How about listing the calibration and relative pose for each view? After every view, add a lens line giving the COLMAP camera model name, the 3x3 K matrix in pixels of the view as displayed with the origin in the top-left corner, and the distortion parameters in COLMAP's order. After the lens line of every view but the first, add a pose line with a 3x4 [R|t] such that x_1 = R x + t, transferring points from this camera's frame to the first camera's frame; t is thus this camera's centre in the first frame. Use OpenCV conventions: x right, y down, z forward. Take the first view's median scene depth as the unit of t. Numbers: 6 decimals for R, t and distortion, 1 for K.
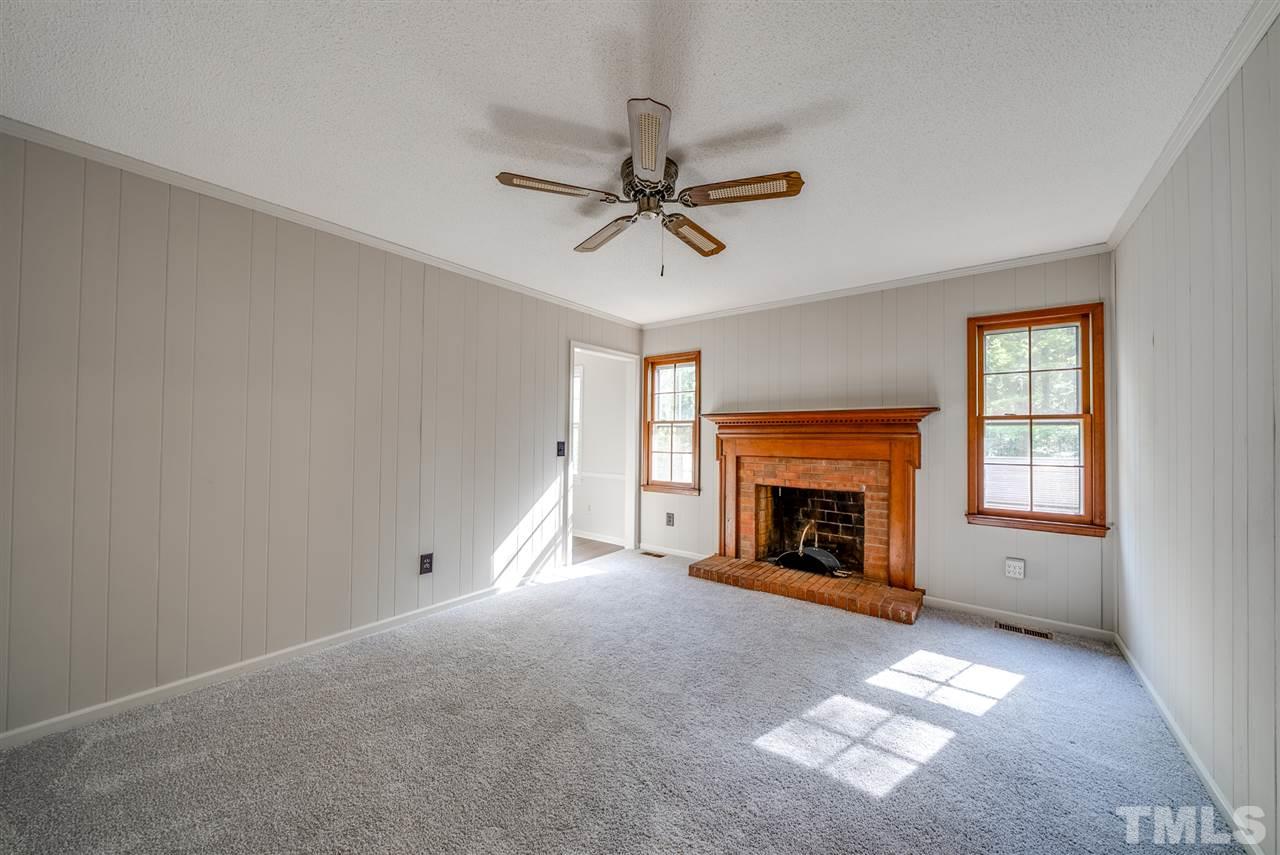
lens RADIAL K [[451.8, 0, 639.7], [0, 451.8, 428.1], [0, 0, 1]] dist [-0.007550, -0.000096]
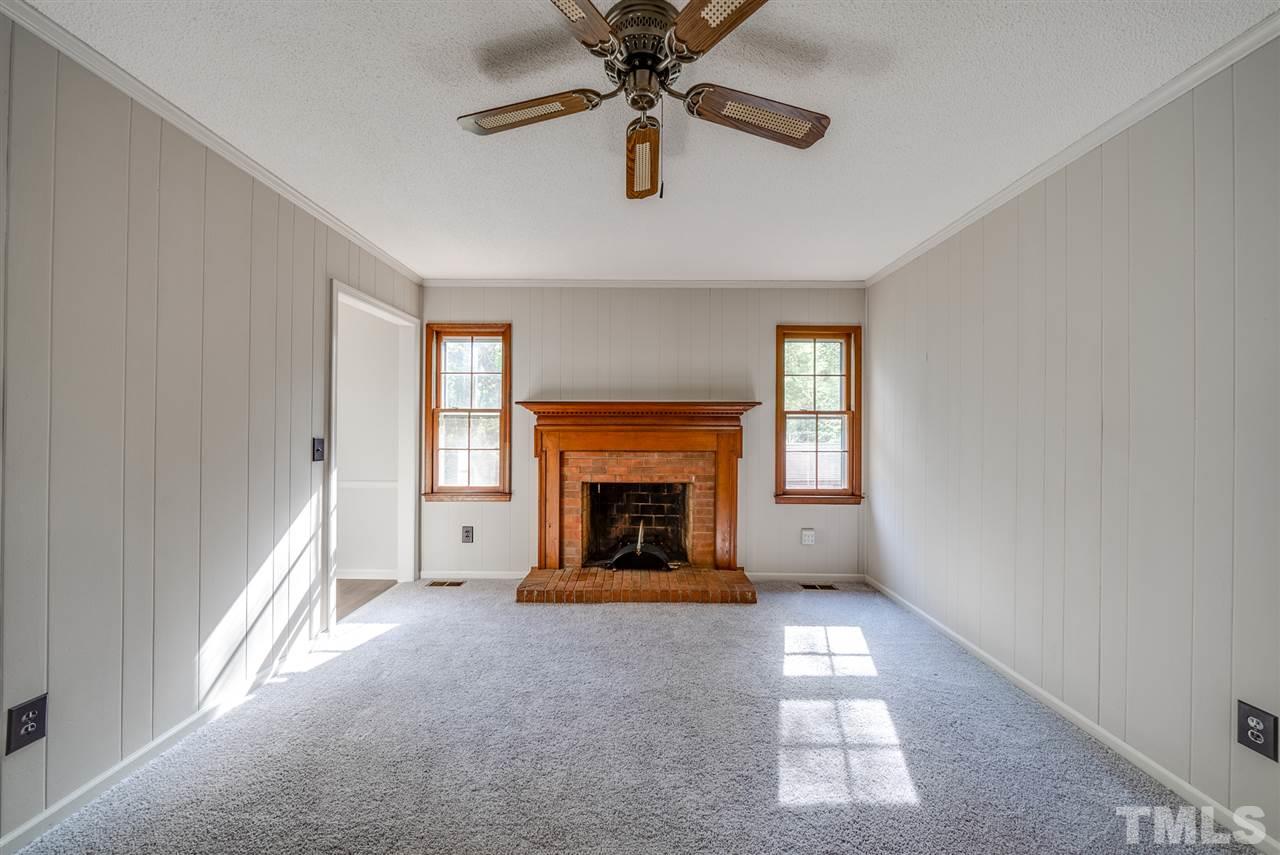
lens RADIAL K [[451.8, 0, 639.7], [0, 451.8, 428.1], [0, 0, 1]] dist [-0.007550, -0.000096]
pose [[0.795869, -0.001934, 0.605466, -0.228546], [-0.009106, 0.999844, 0.015164, 0.003564], [-0.605401, -0.017581, 0.795727, 0.267398]]
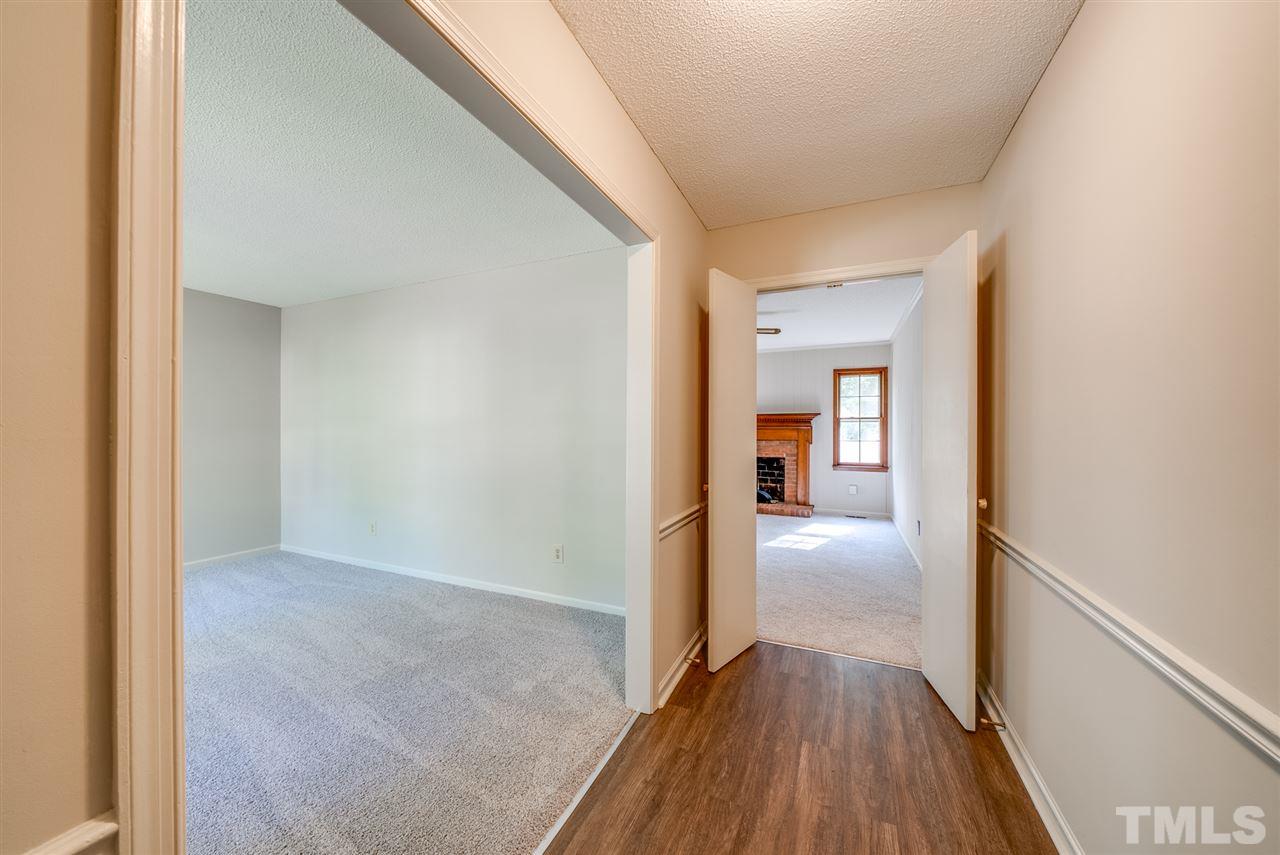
lens RADIAL K [[451.8, 0, 639.7], [0, 451.8, 428.1], [0, 0, 1]] dist [-0.007550, -0.000096]
pose [[0.972507, -0.006449, 0.232783, -0.549666], [0.002686, 0.999861, 0.016479, -0.013946], [-0.232857, -0.015401, 0.972389, -0.717802]]
